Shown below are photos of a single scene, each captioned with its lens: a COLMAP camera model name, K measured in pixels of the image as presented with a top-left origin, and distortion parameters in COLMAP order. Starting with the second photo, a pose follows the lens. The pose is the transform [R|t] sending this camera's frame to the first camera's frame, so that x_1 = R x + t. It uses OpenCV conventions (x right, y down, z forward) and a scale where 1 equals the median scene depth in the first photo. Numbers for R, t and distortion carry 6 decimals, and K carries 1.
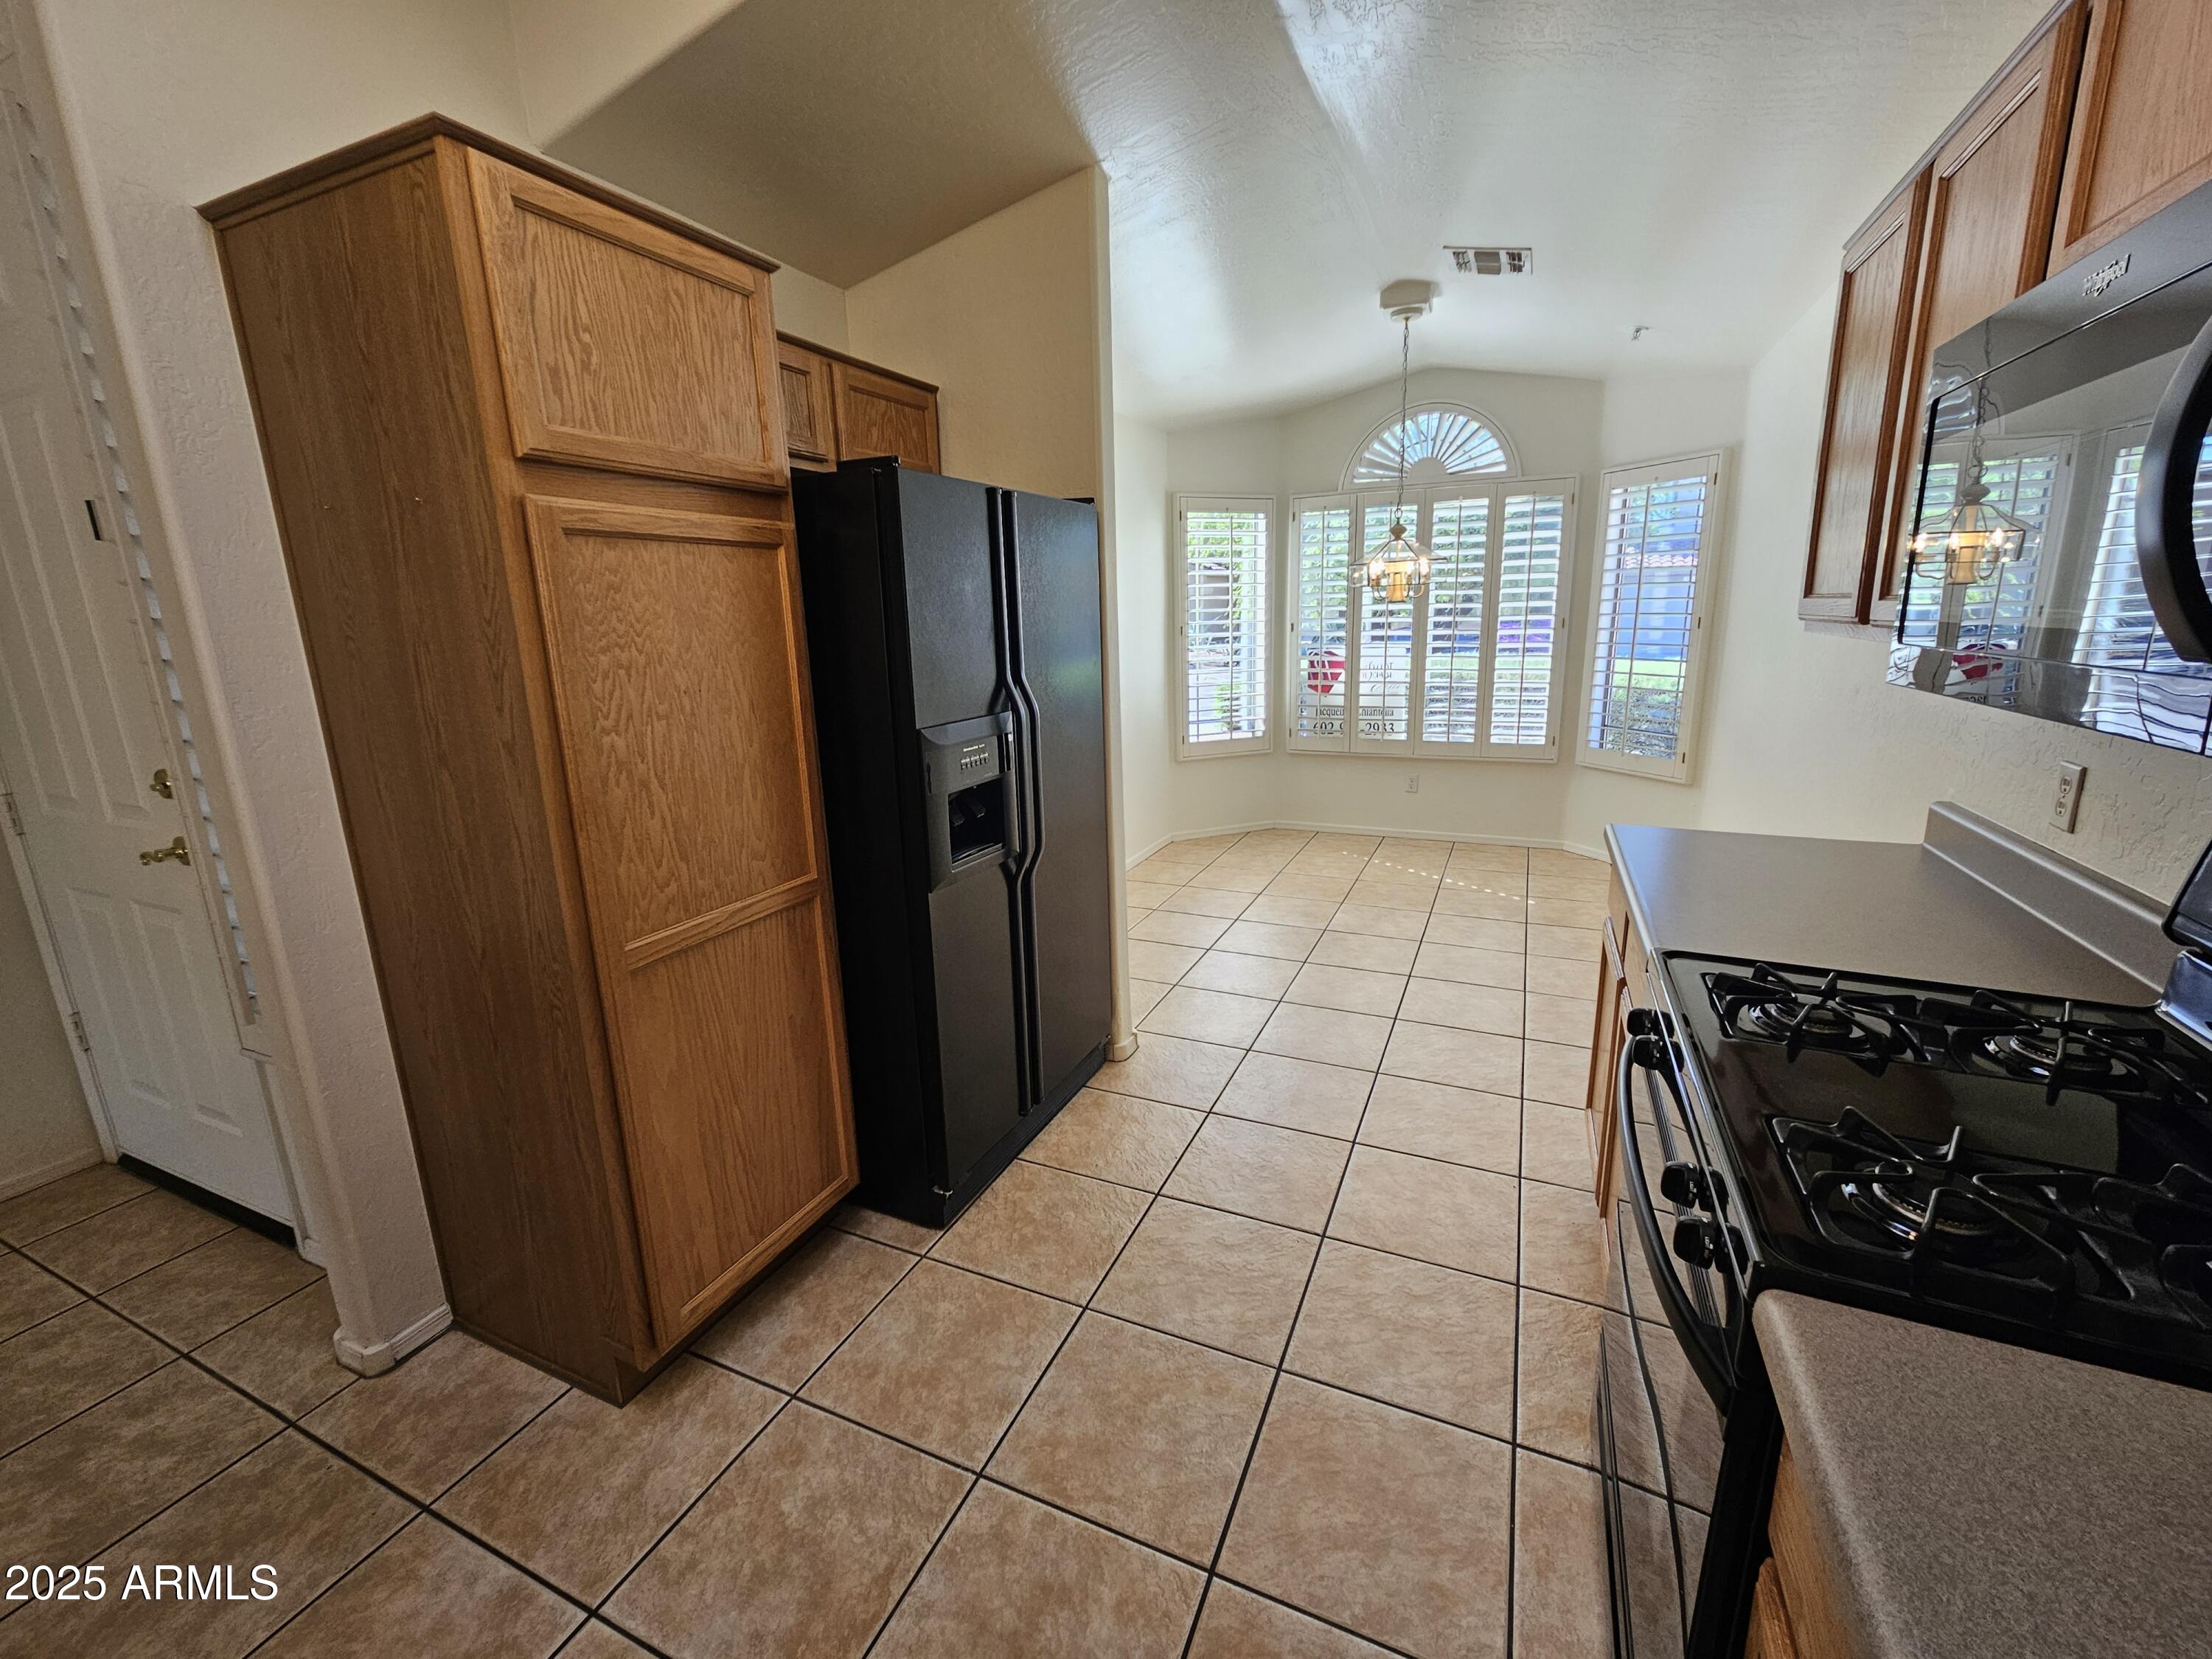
lens RADIAL K [[907.9, 0, 1109.1], [0, 907.9, 808.8], [0, 0, 1]] dist [-0.005958, 0.000024]
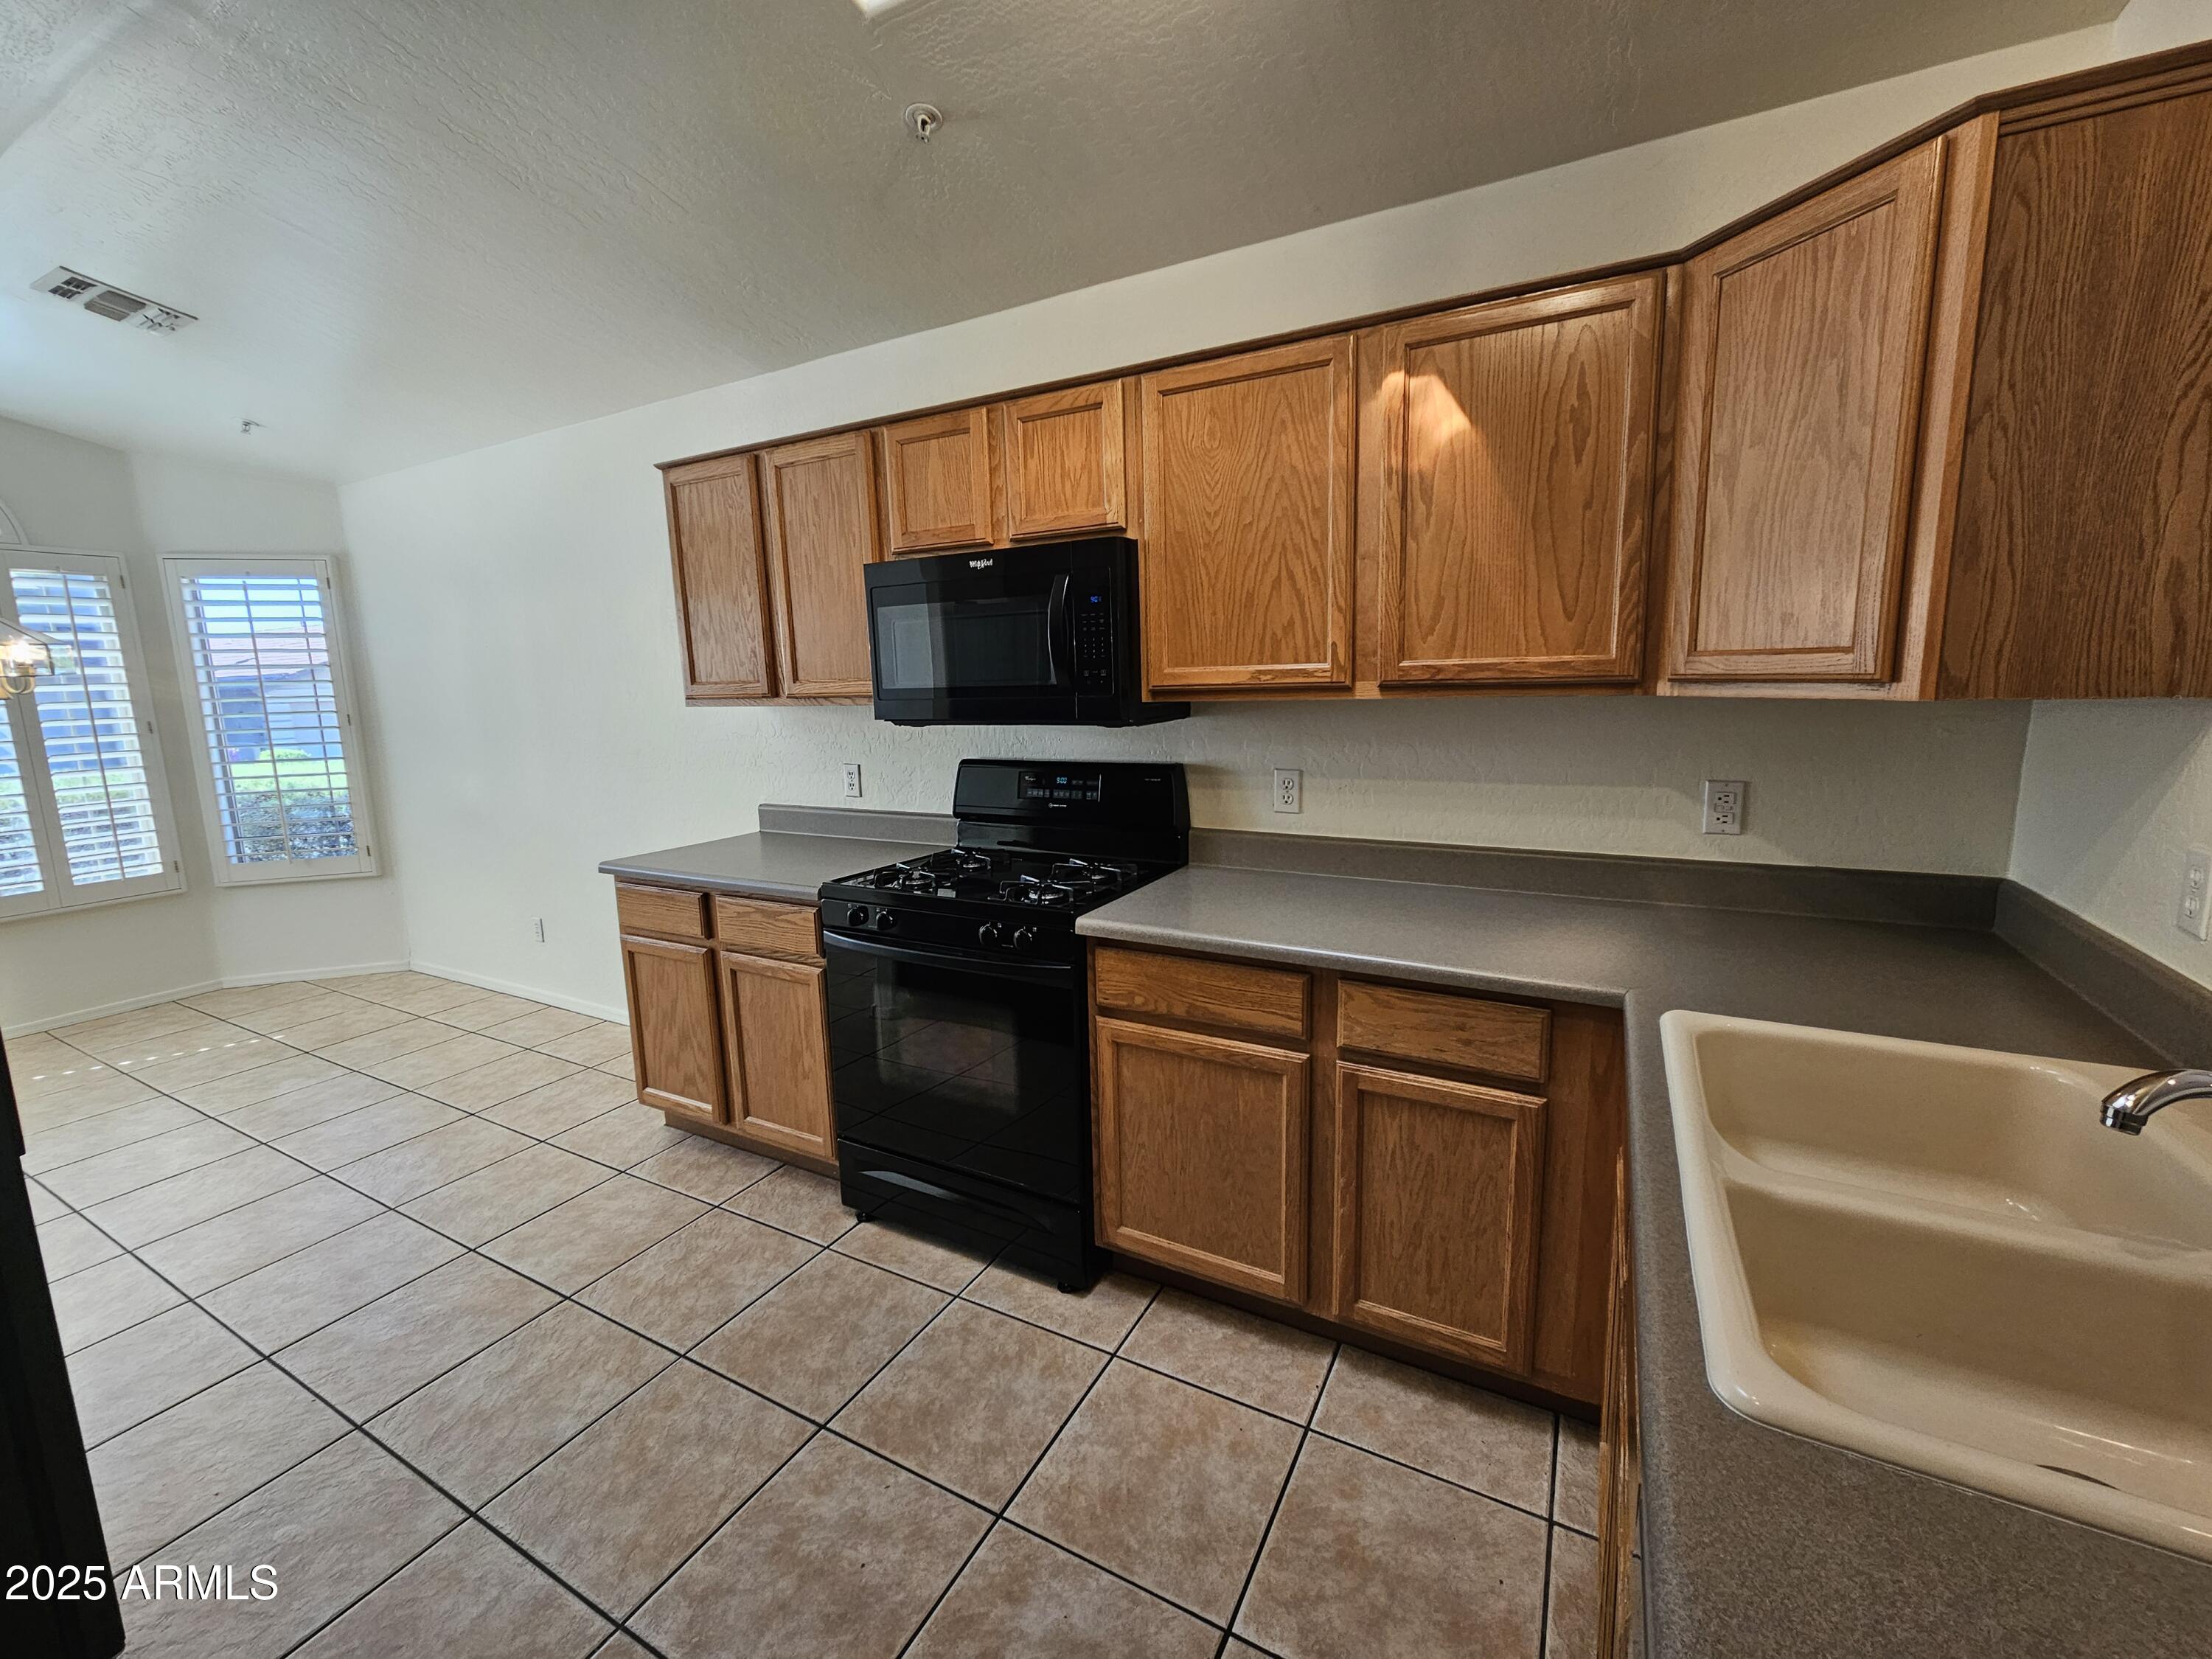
lens RADIAL K [[907.9, 0, 1110.7], [0, 907.9, 809.1], [0, 0, 1]] dist [-0.005958, 0.000024]
pose [[0.072397, -0.123582, 0.989690, -0.264651], [0.238207, 0.965720, 0.103164, -0.006712], [-0.968512, 0.228282, 0.099353, 0.075296]]
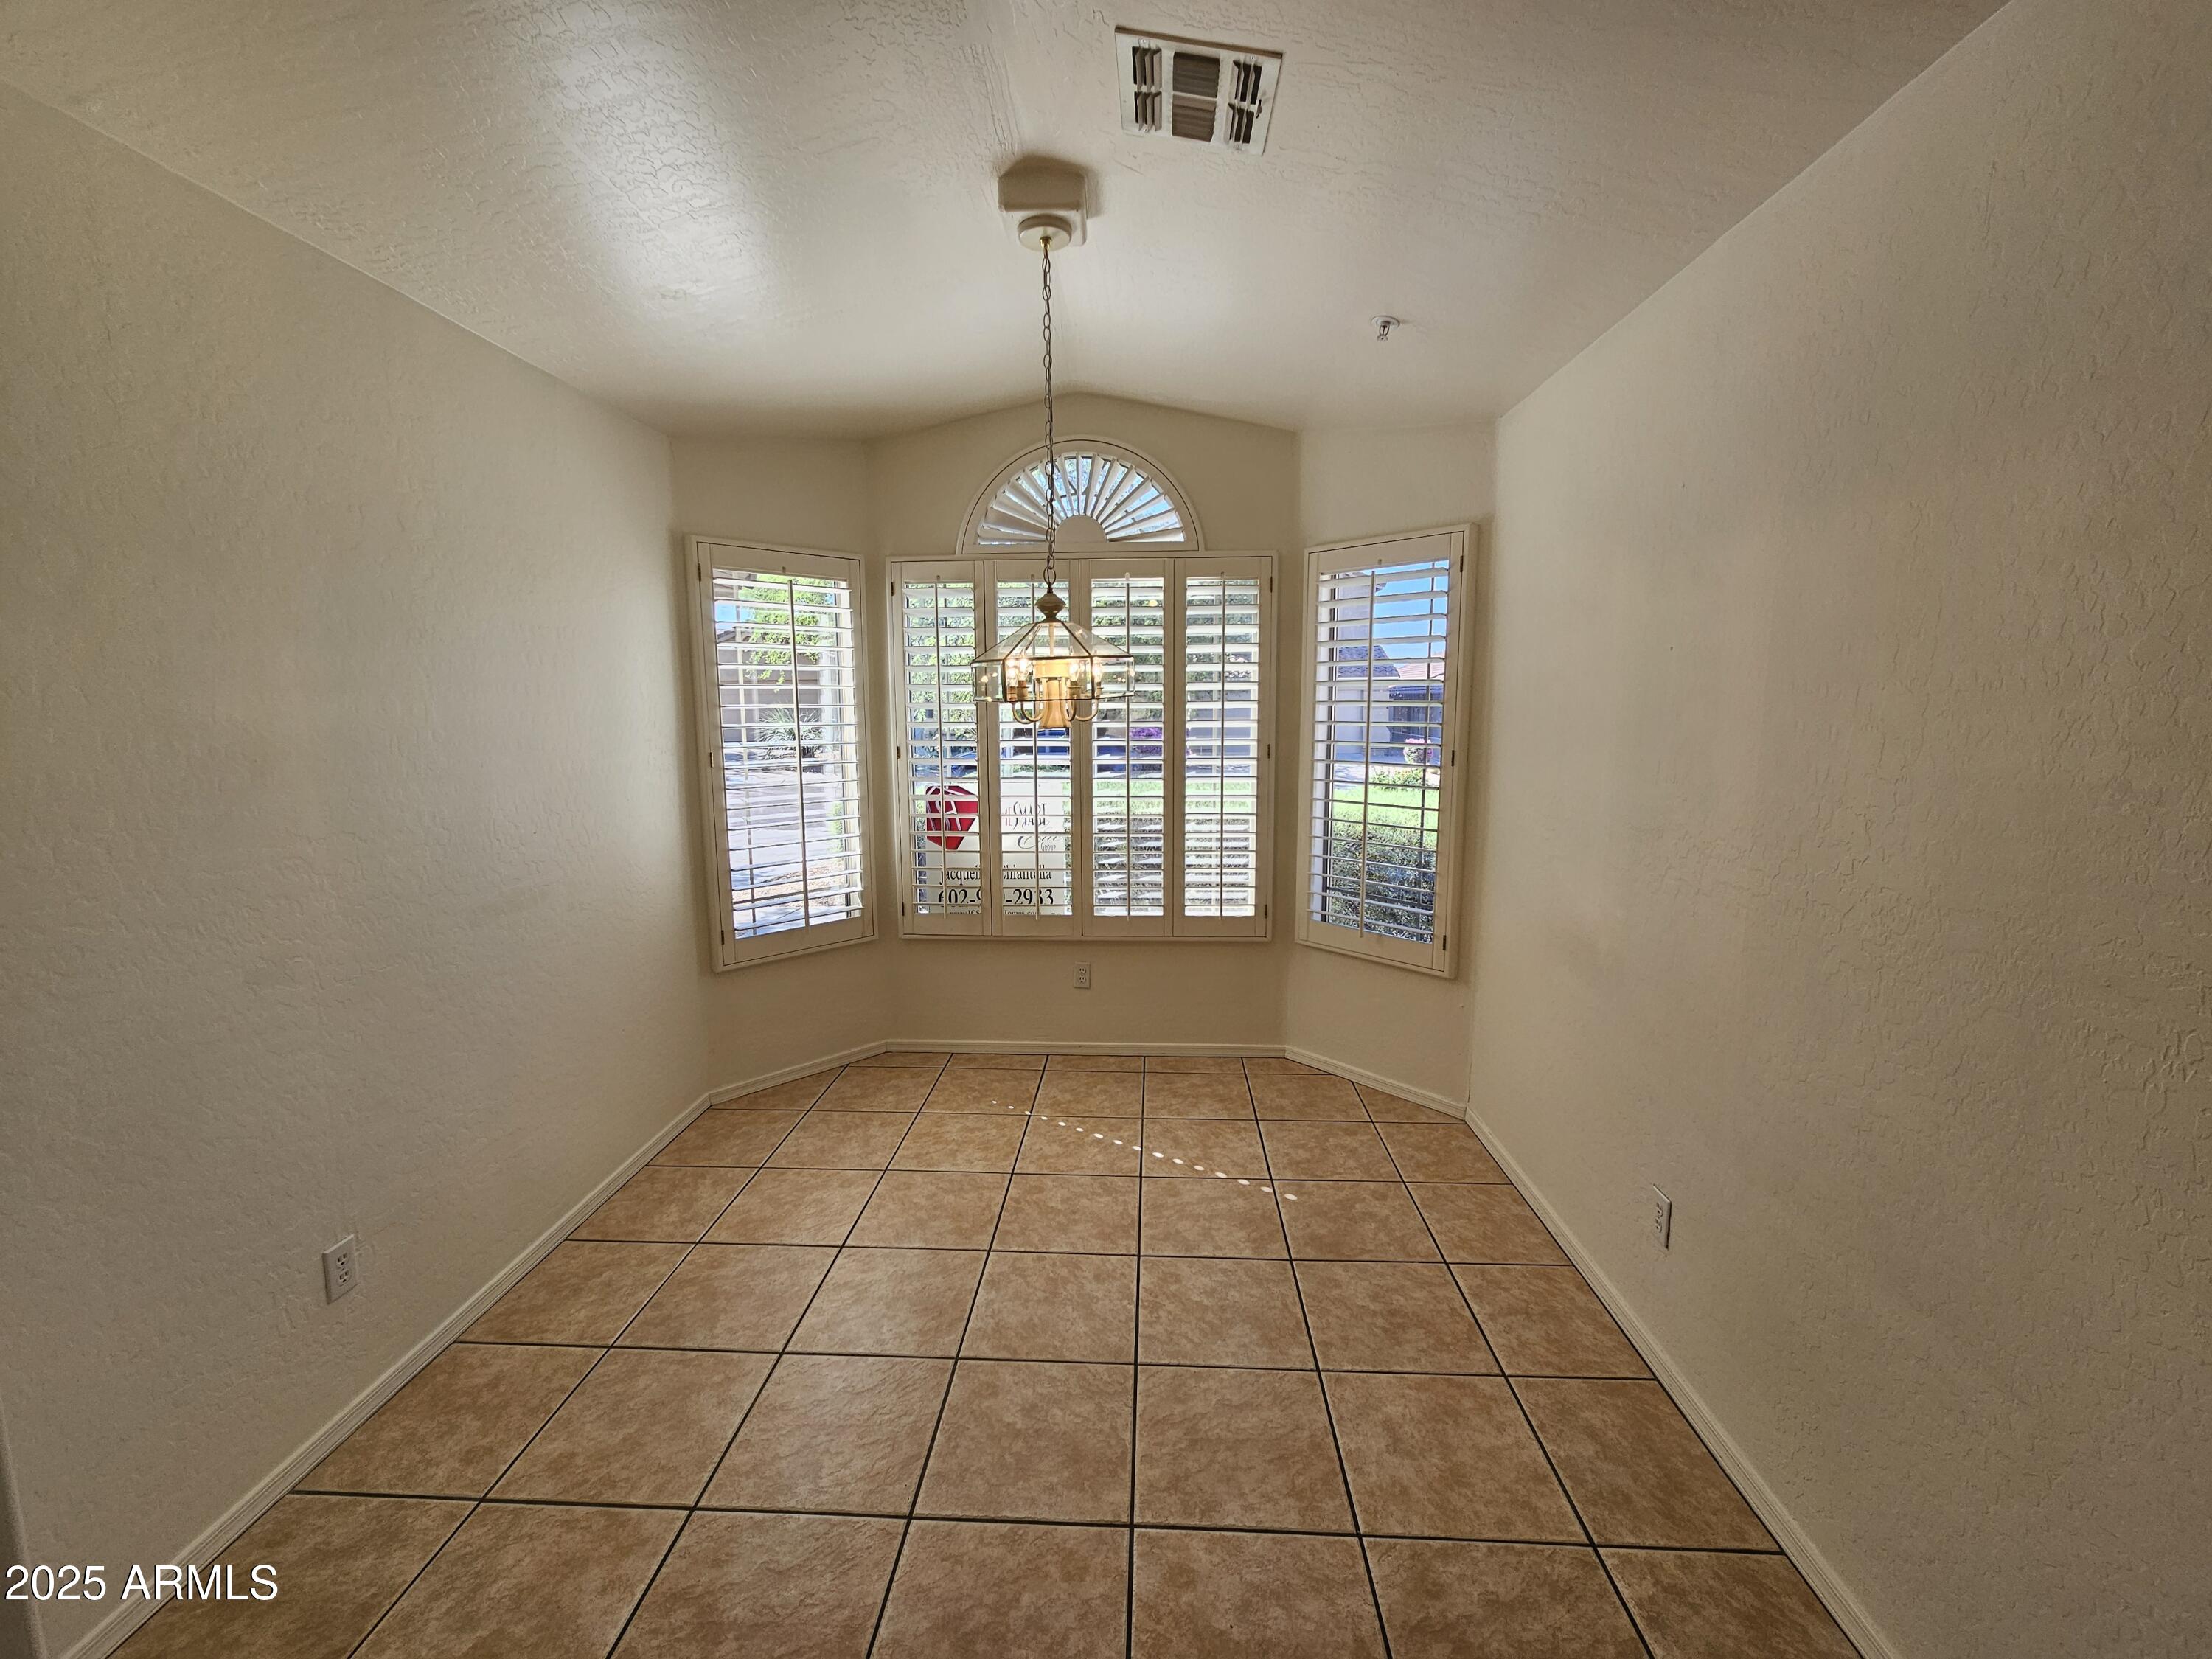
lens RADIAL K [[907.9, 0, 1103.4], [0, 907.9, 822.3], [0, 0, 1]] dist [-0.005958, 0.000024]
pose [[0.931111, -0.028249, 0.363640, 0.109320], [0.060163, 0.995235, -0.076735, -0.098899], [-0.359740, 0.093326, 0.928374, 0.371774]]
